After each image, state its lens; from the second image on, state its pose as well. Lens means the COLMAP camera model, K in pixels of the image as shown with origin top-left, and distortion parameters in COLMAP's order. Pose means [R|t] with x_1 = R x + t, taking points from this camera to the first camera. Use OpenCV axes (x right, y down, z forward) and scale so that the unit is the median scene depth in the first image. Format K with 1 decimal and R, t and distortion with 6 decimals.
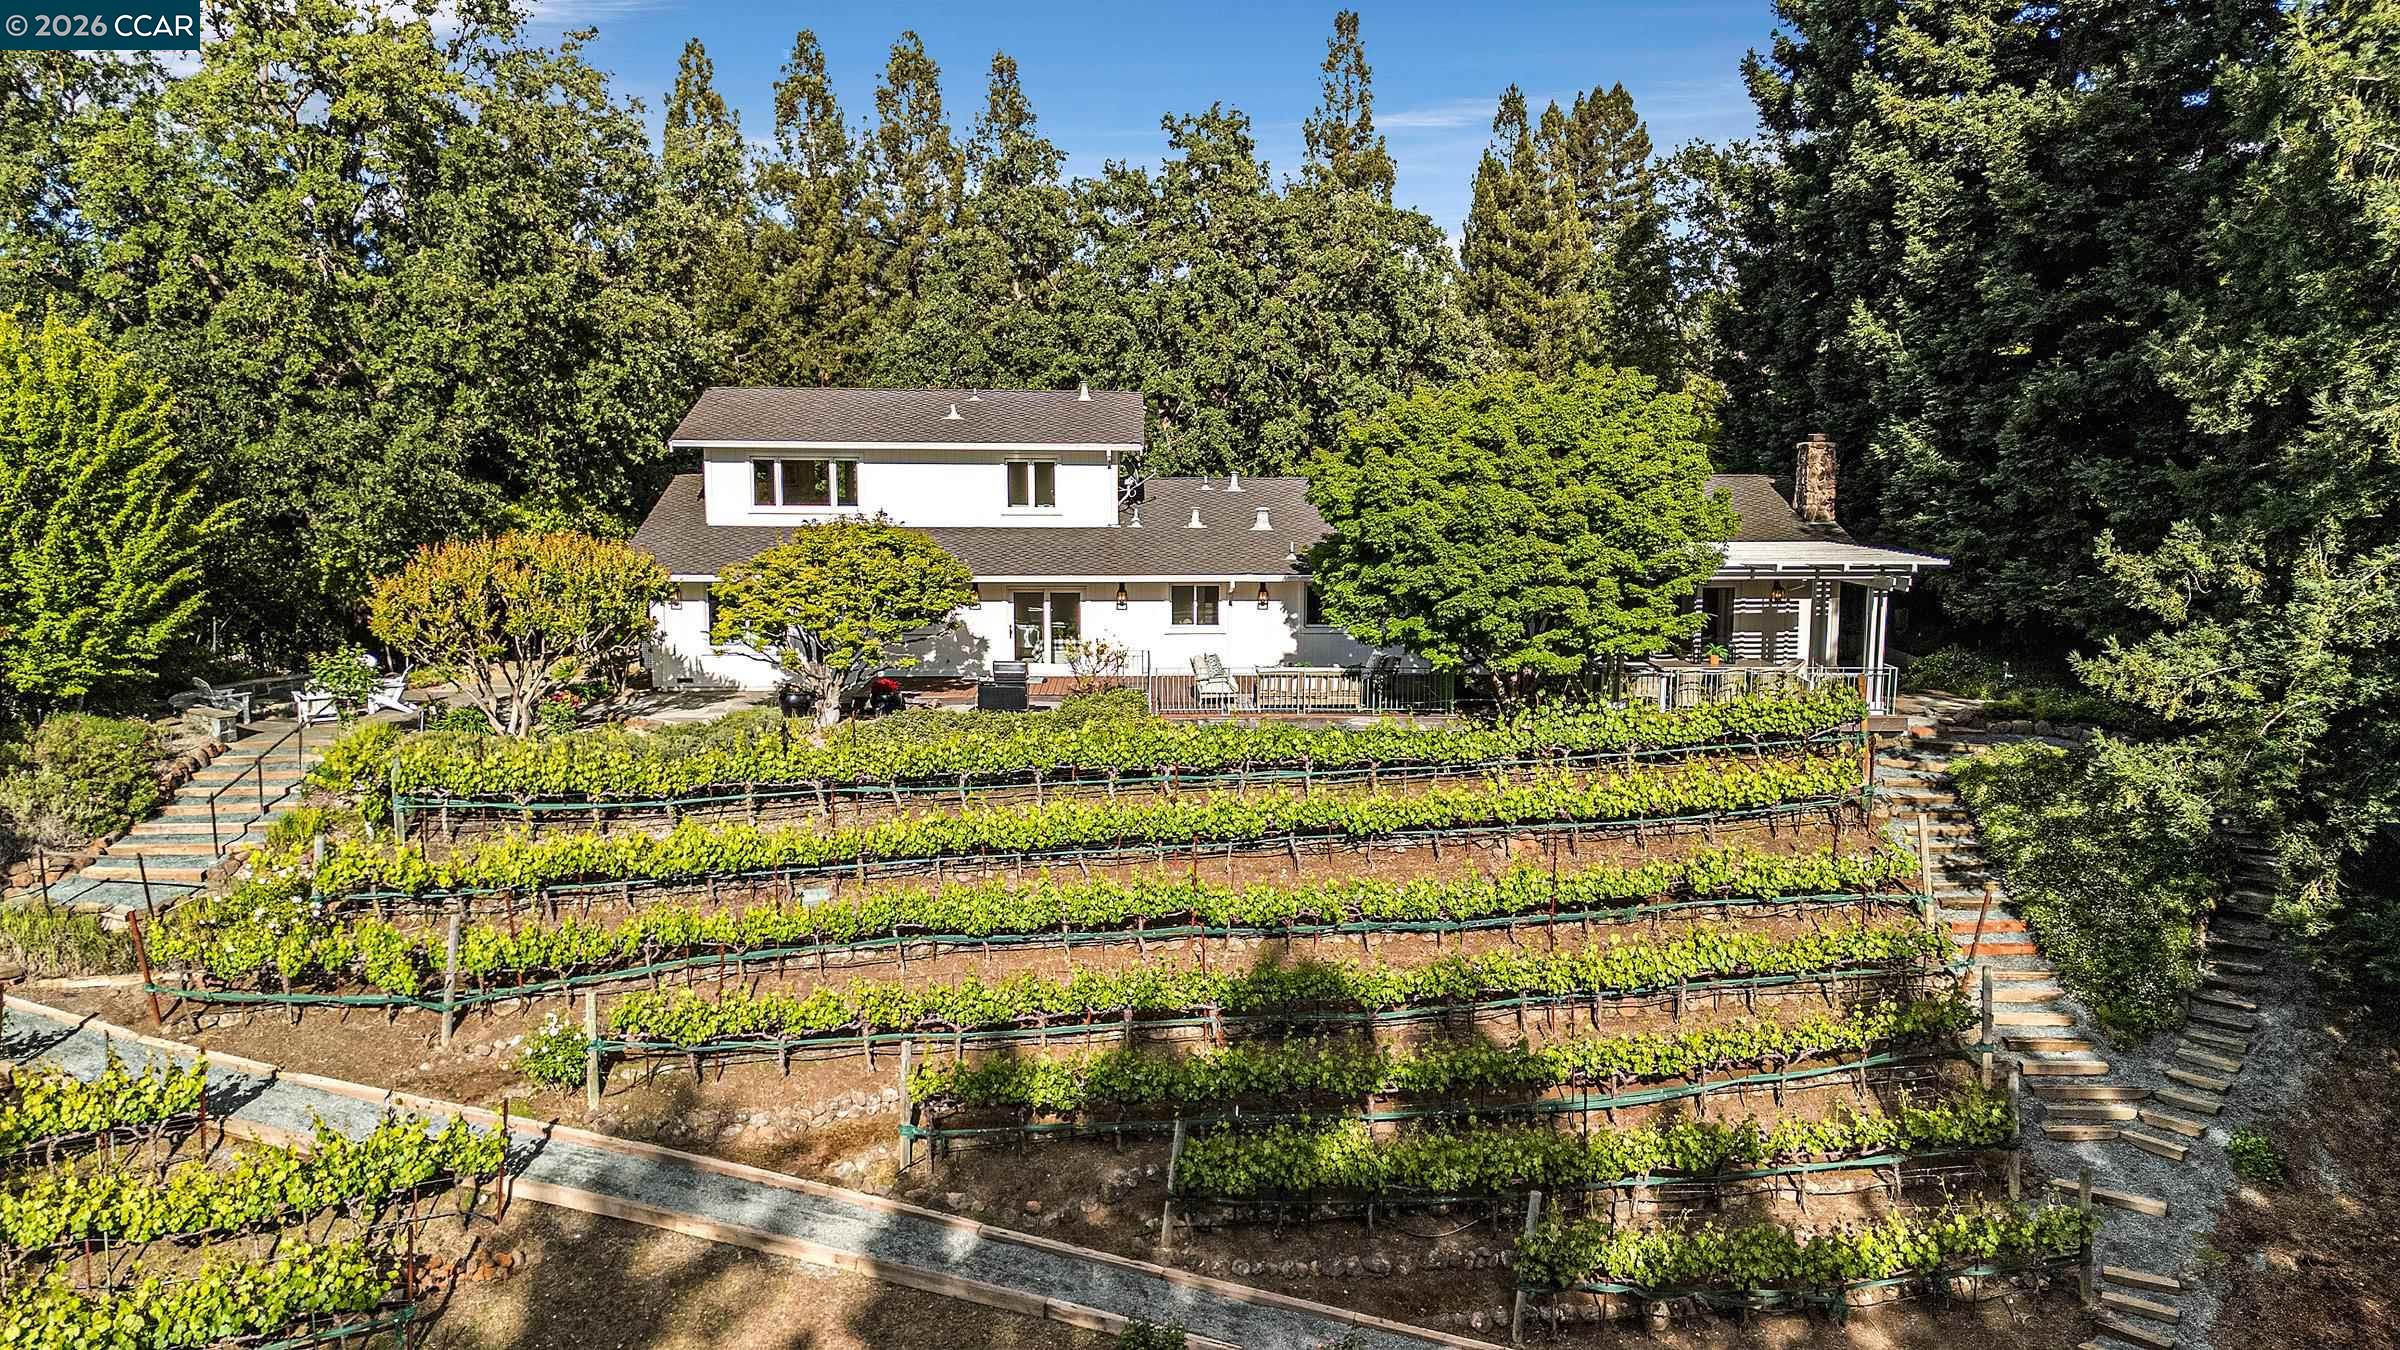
lens RADIAL K [[1752.9, 0, 1201.9], [0, 1752.9, 622.0], [0, 0, 1]] dist [0.074695, -0.003947]
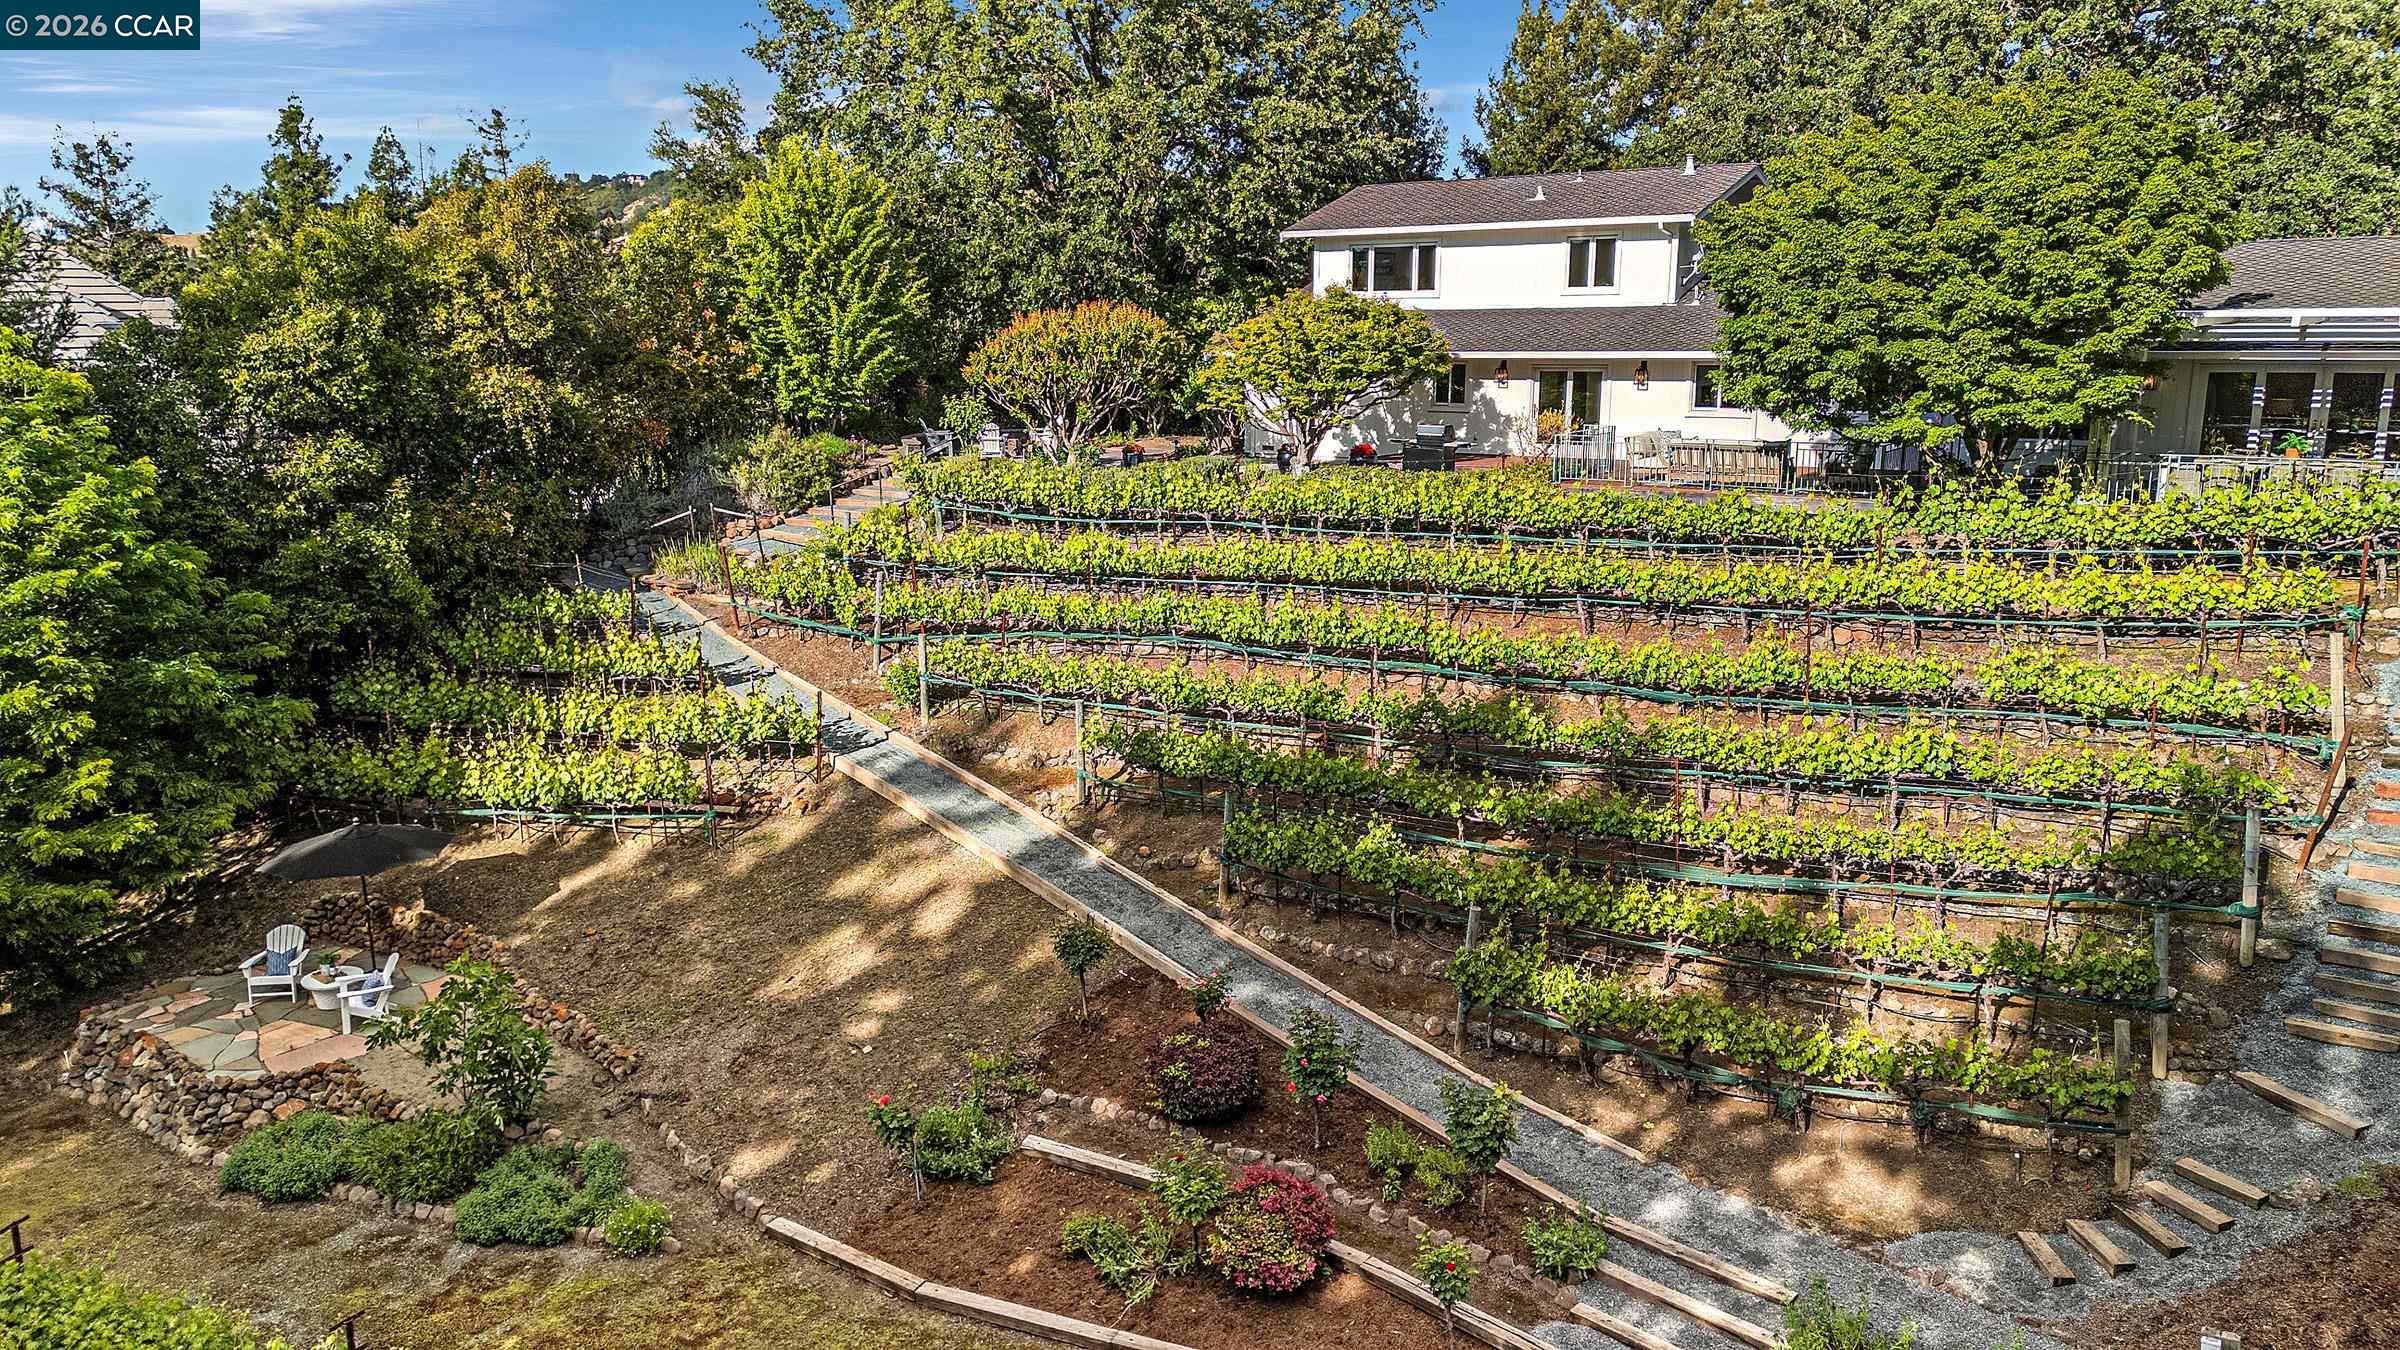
lens RADIAL K [[1694.9, 0, 1200.0], [0, 1694.9, 675.0], [0, 0, 1]] dist [0.183715, -0.358101]
pose [[0.789586, 0.119529, -0.601886, 0.383658], [-0.052505, 0.990408, 0.127806, 0.044277], [0.611390, -0.069312, 0.788288, 0.091987]]
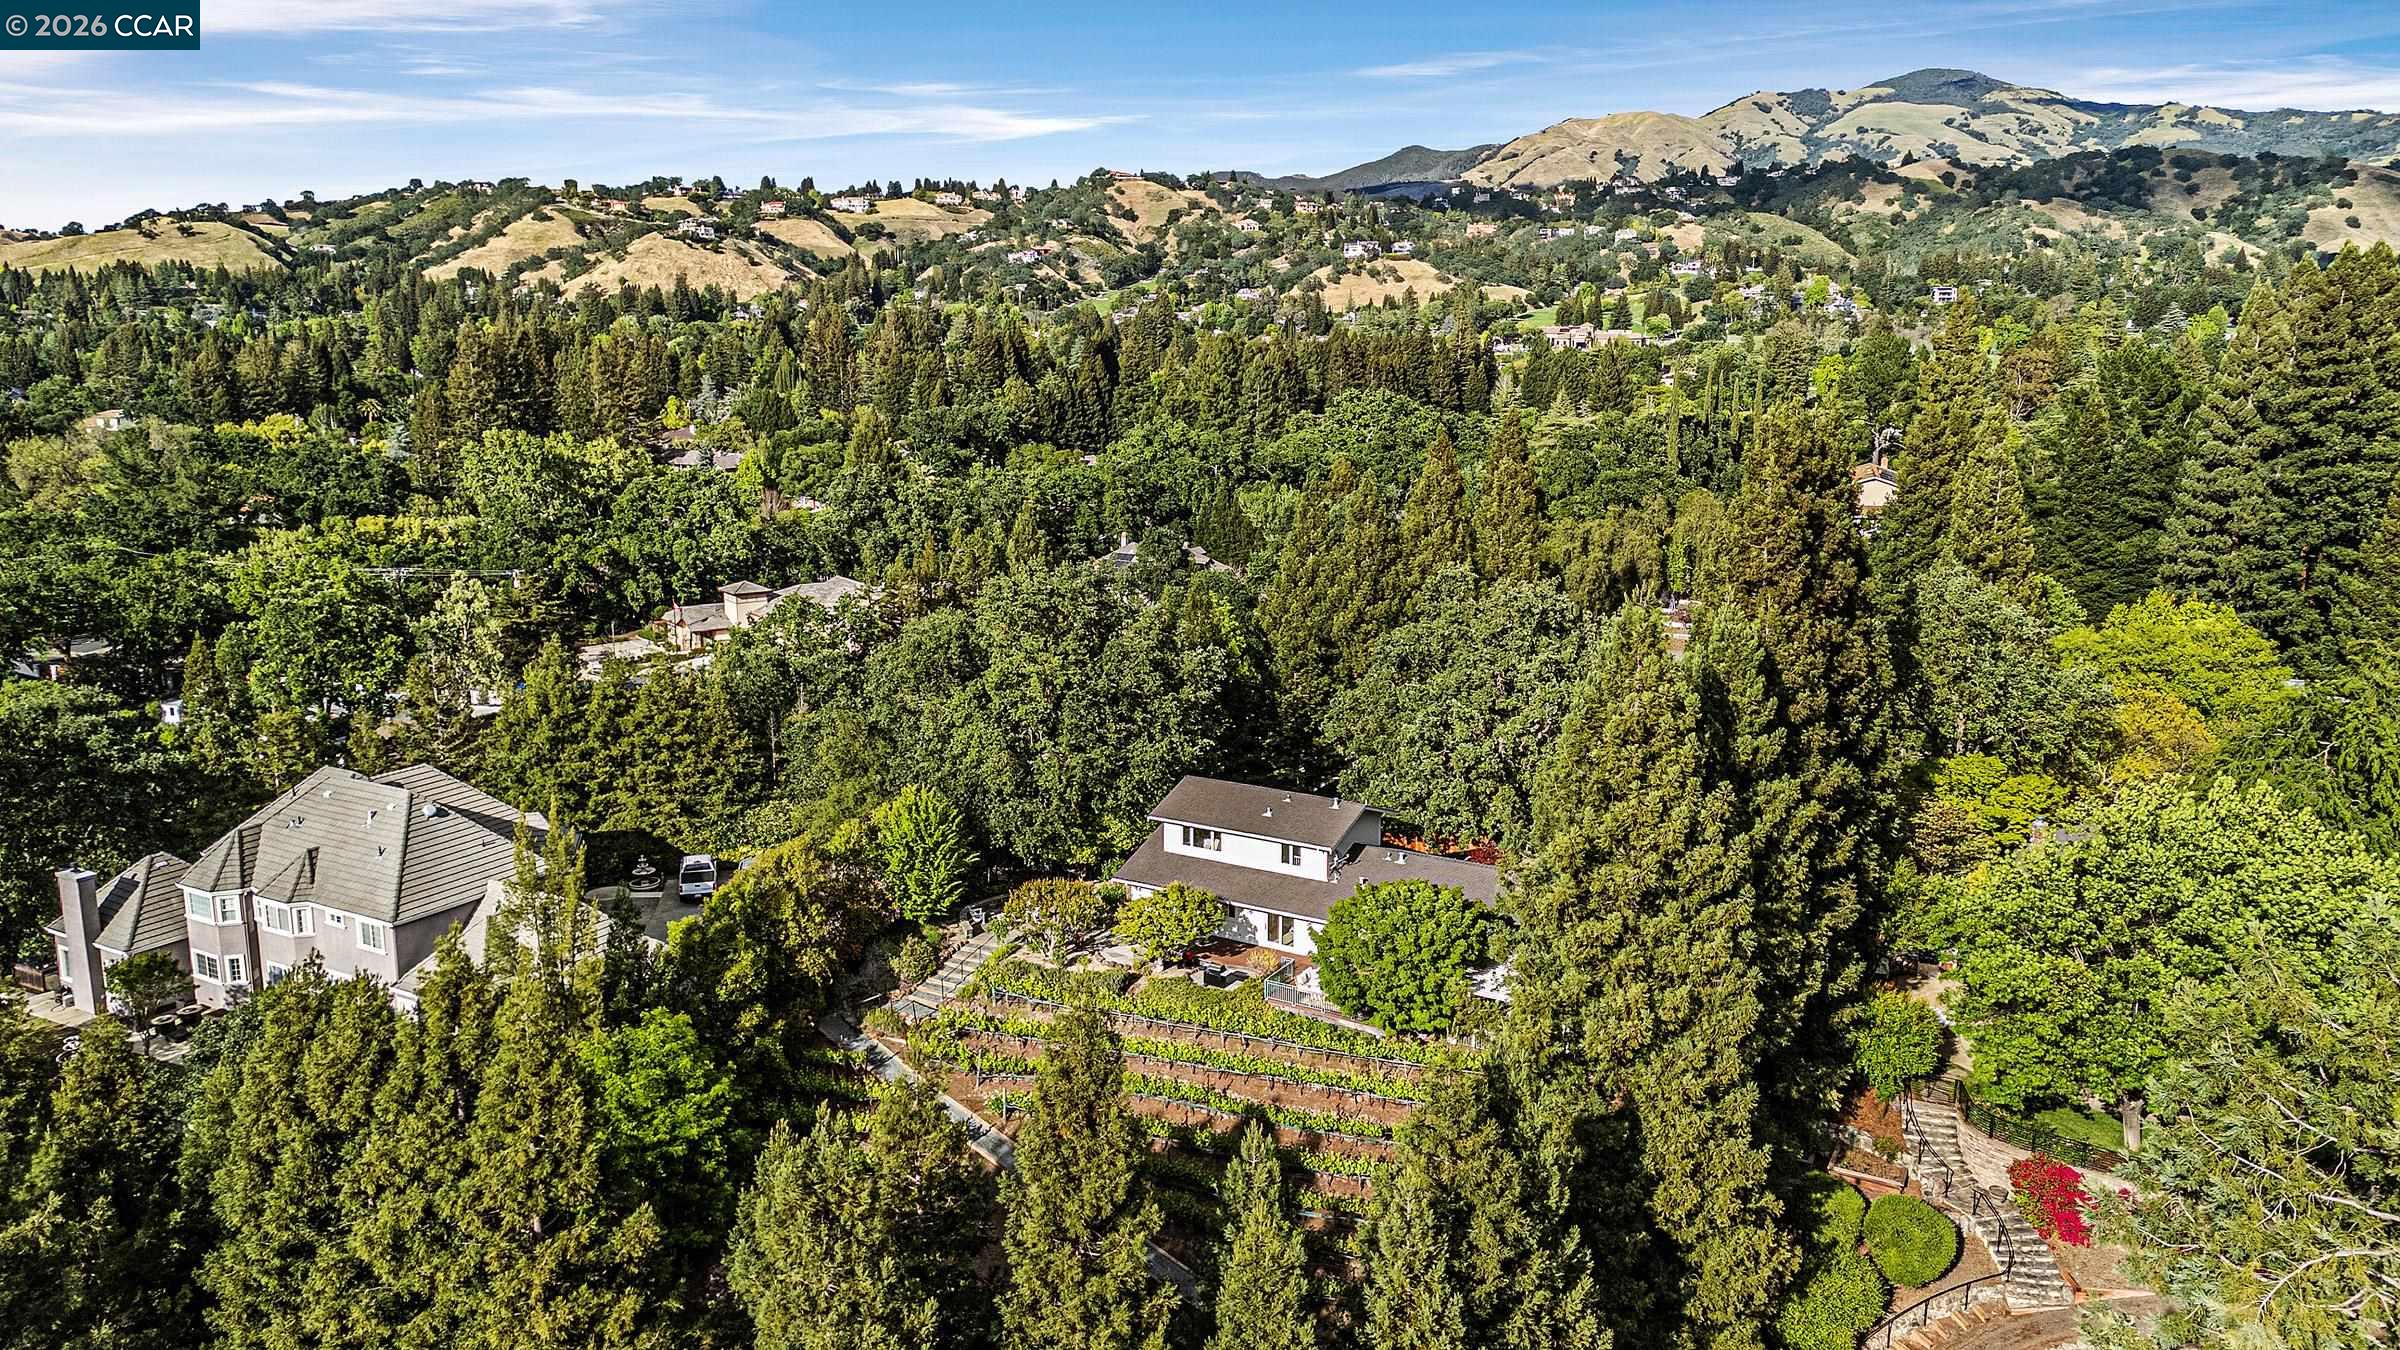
lens RADIAL K [[1694.9, 0, 1200.0], [0, 1694.9, 675.0], [0, 0, 1]] dist [0.183715, -0.358101]
pose [[0.839393, 0.121295, -0.529818, 0.999433], [-0.059262, 0.989394, 0.132620, -0.639130], [0.540284, -0.079922, 0.837678, -0.890733]]
